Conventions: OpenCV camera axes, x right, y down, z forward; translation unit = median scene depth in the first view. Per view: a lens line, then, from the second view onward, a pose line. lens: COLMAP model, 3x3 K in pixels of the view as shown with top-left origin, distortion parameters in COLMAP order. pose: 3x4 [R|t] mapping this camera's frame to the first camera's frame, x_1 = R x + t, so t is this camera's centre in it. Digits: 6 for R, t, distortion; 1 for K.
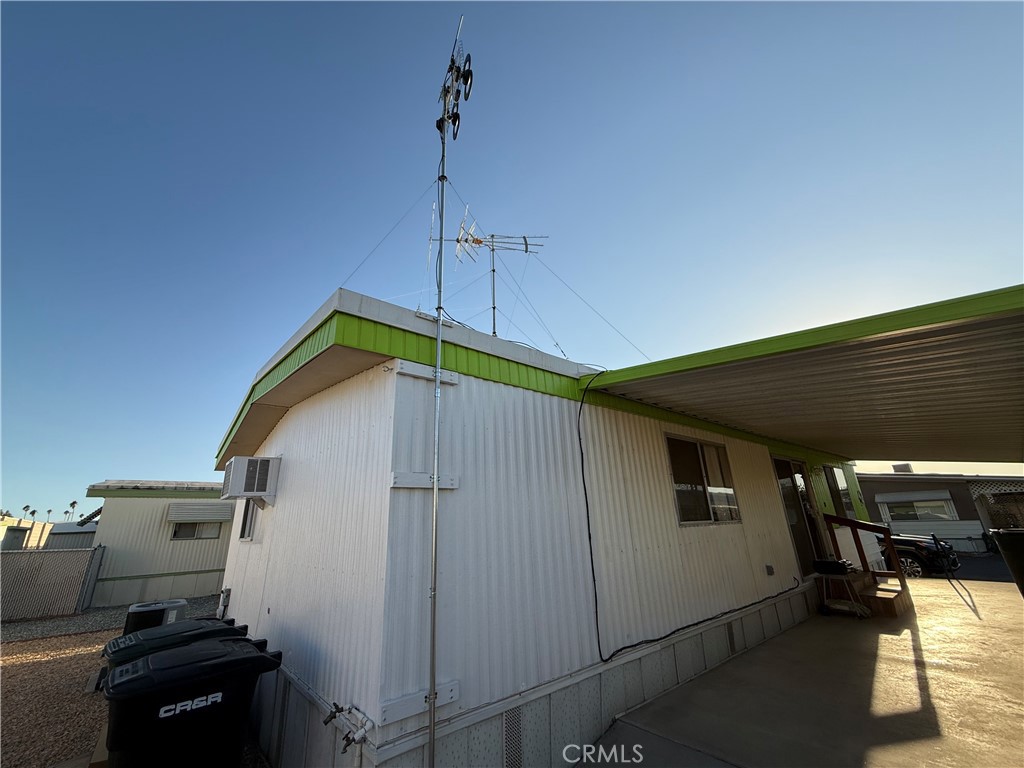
lens RADIAL K [[408.4, 0, 507.1], [0, 408.4, 384.8], [0, 0, 1]] dist [-0.003382, 0.003950]
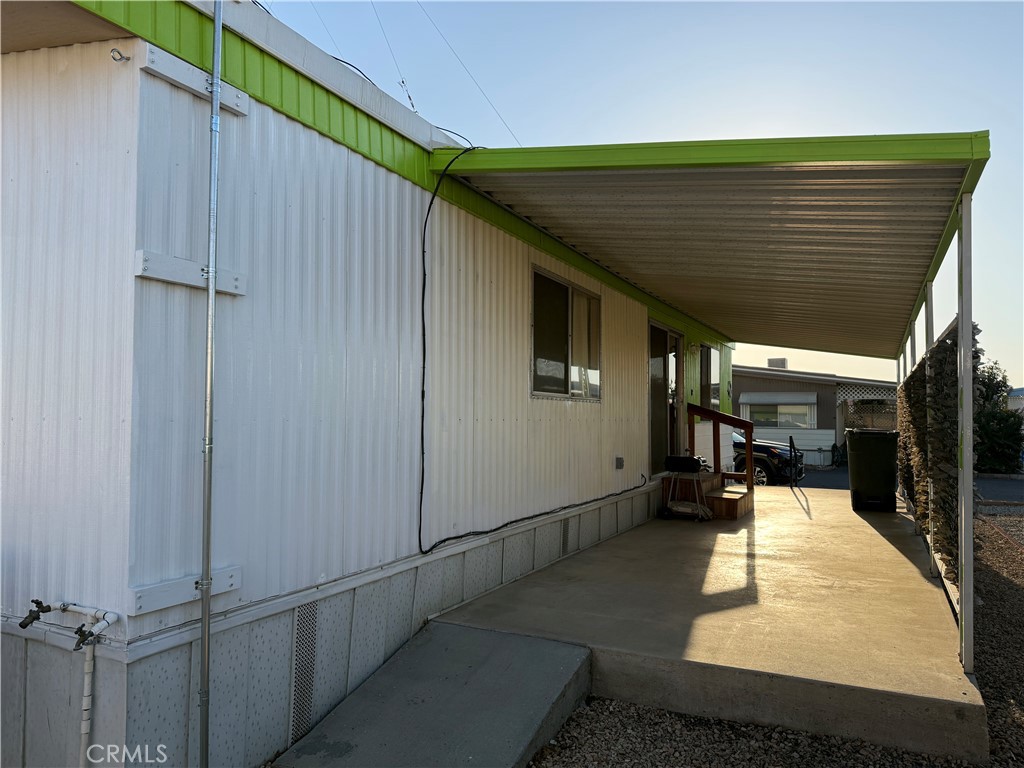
lens RADIAL K [[718.8, 0, 512.0], [0, 718.8, 384.0], [0, 0, 1]] dist [0.140191, -0.191902]
pose [[0.912003, 0.065843, 0.404865, -0.137276], [-0.175166, 0.955023, 0.239265, 0.035647], [-0.370902, -0.289129, 0.882517, -0.105941]]
